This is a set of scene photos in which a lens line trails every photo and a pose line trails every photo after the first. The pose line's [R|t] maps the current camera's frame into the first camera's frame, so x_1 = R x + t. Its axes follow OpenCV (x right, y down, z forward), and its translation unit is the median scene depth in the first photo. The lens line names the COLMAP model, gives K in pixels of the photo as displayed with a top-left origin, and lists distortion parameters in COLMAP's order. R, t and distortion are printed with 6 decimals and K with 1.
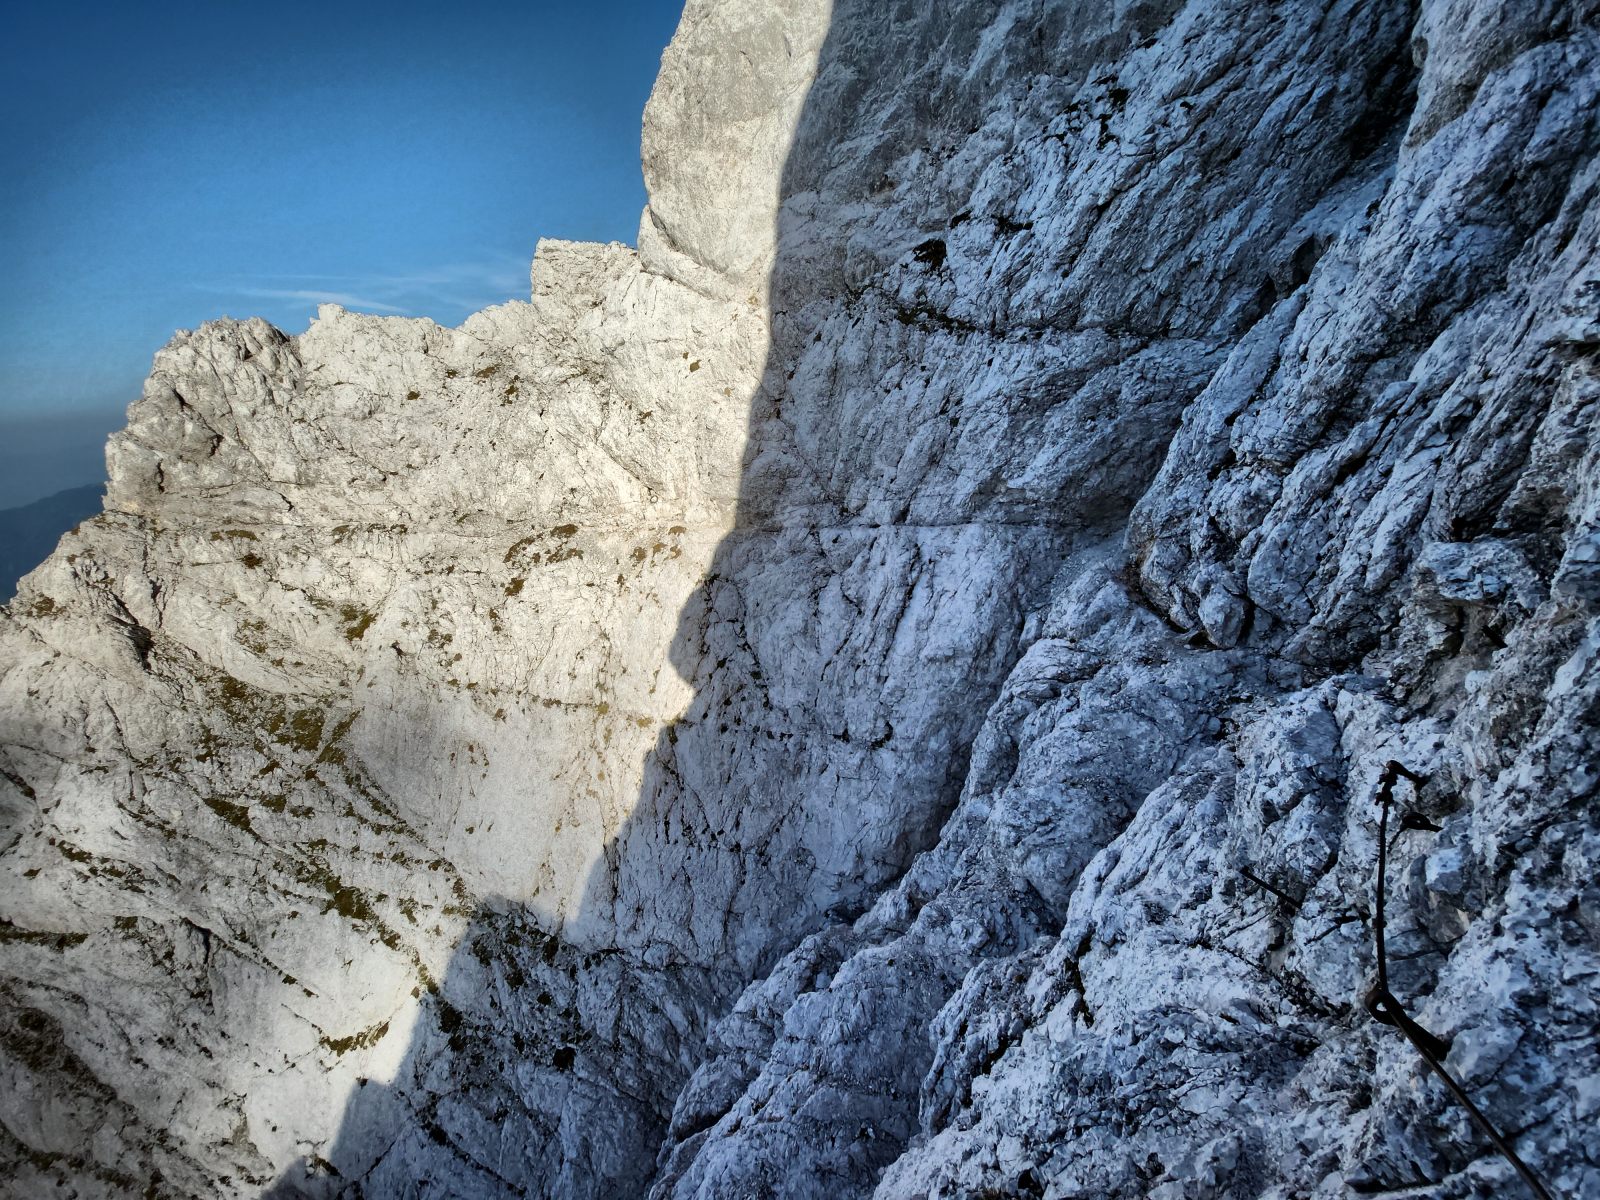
lens RADIAL K [[588.4, 0, 800.0], [0, 588.4, 600.0], [0, 0, 1]] dist [-0.013052, -0.000048]
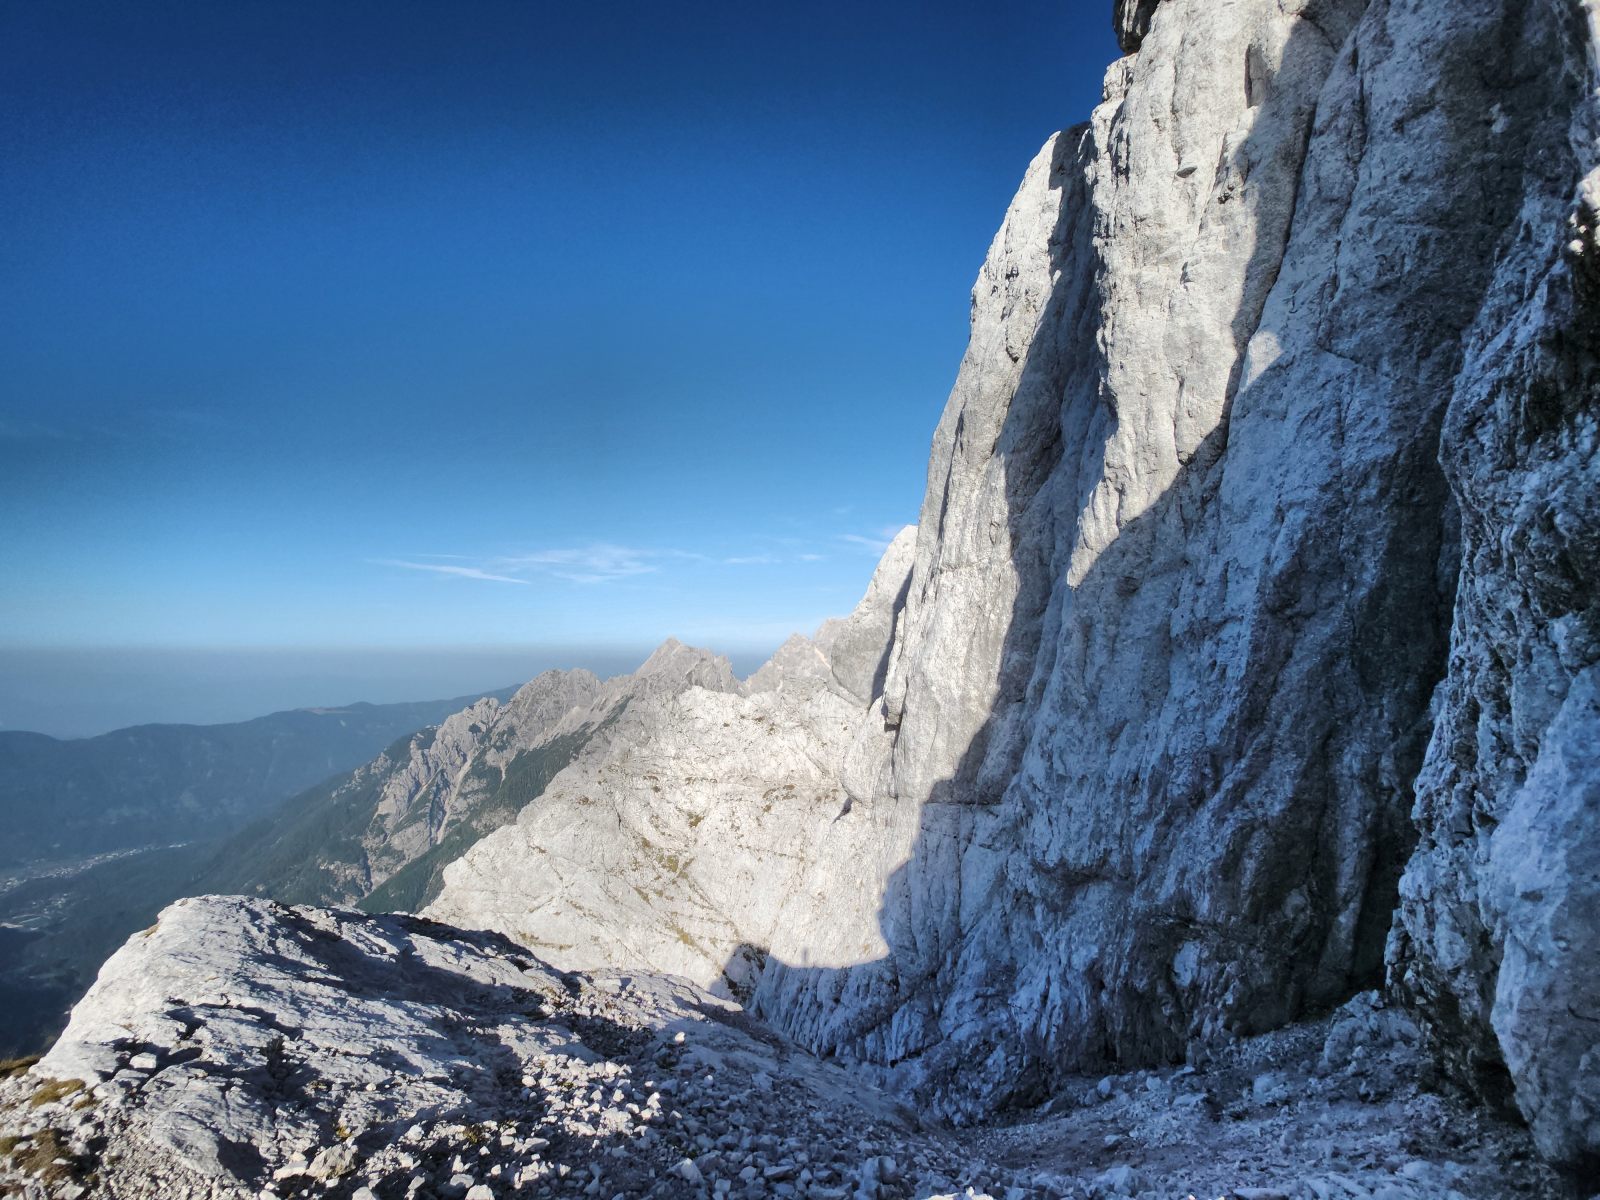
lens RADIAL K [[588.4, 0, 800.0], [0, 588.4, 600.0], [0, 0, 1]] dist [-0.013052, -0.000048]
pose [[0.984037, 0.023115, -0.176454, 0.075361], [-0.097793, 0.898642, -0.427643, 0.234295], [0.148684, 0.438072, 0.886558, -1.582660]]
